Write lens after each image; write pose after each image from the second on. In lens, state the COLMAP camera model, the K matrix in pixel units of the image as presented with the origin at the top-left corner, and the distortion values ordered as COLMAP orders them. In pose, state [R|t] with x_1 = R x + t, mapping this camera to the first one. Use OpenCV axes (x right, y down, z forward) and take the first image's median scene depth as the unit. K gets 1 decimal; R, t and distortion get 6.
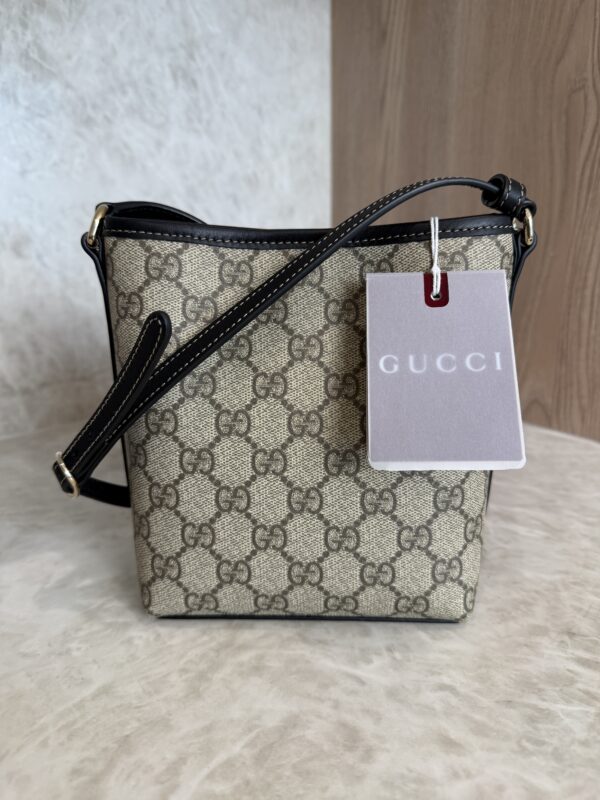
lens RADIAL K [[601.2, 0, 299.1], [0, 601.2, 396.1], [0, 0, 1]] dist [-0.057402, 0.018884]
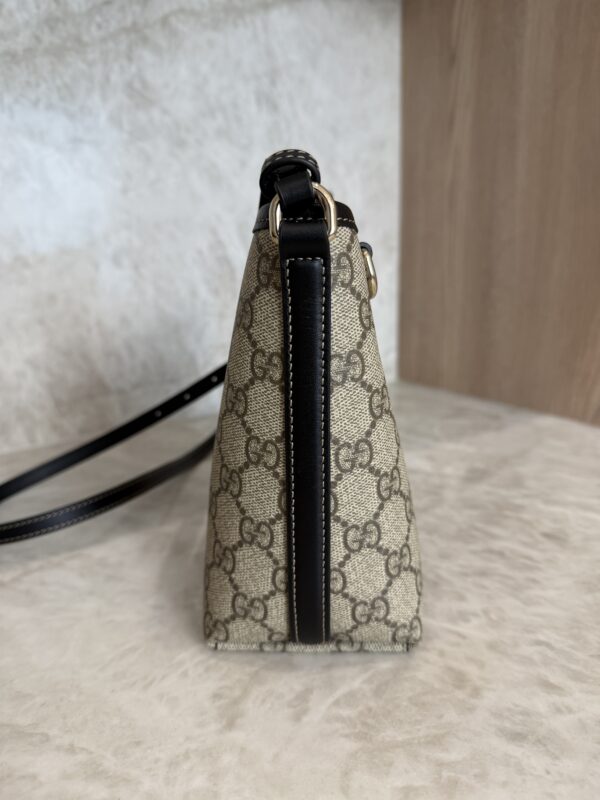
lens RADIAL K [[601.2, 0, 296.9], [0, 601.2, 404.8], [0, 0, 1]] dist [-0.057402, 0.018884]
pose [[0.996970, 0.007509, -0.077429, -0.112584], [-0.009572, 0.999608, -0.026307, 0.083689], [0.077202, 0.026968, 0.996651, -0.120585]]
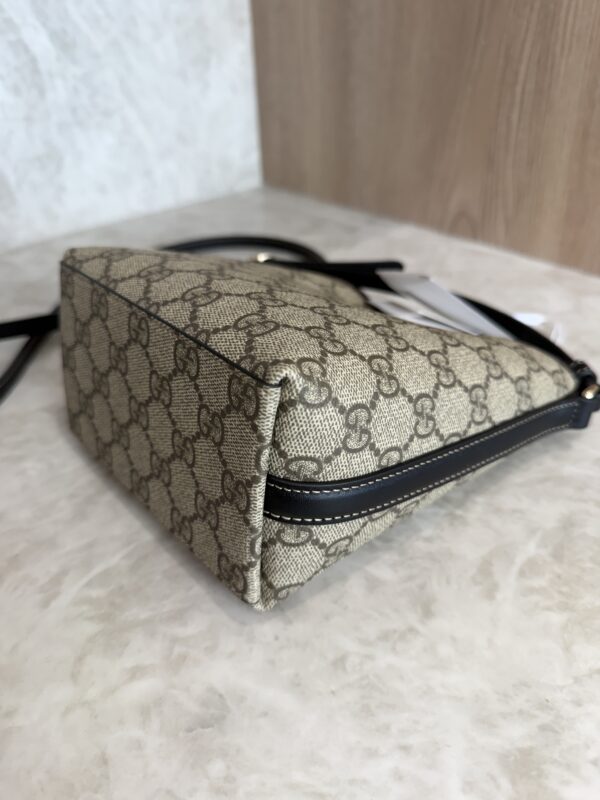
lens RADIAL K [[601.2, 0, 303.5], [0, 601.2, 409.6], [0, 0, 1]] dist [-0.057402, 0.018884]
pose [[0.997897, -0.048541, 0.042952, 0.178362], [0.032390, 0.947457, 0.318240, -0.012303], [-0.056143, -0.316179, 0.947037, 0.008749]]
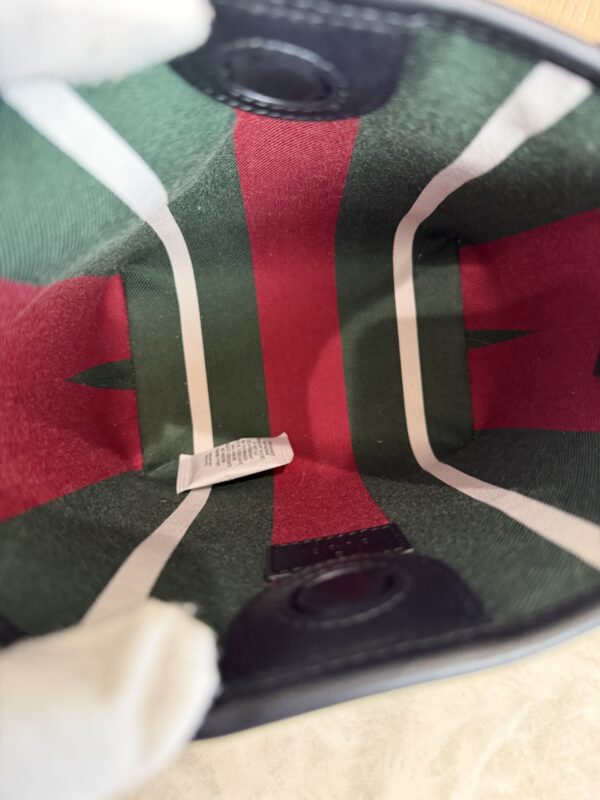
lens RADIAL K [[601.2, 0, 315.4], [0, 601.2, 398.0], [0, 0, 1]] dist [-0.057402, 0.018884]
pose [[0.996815, 0.065260, -0.045839, 0.308801], [-0.020132, 0.762077, 0.647173, -0.348246], [0.077168, -0.644189, 0.760964, 0.469646]]
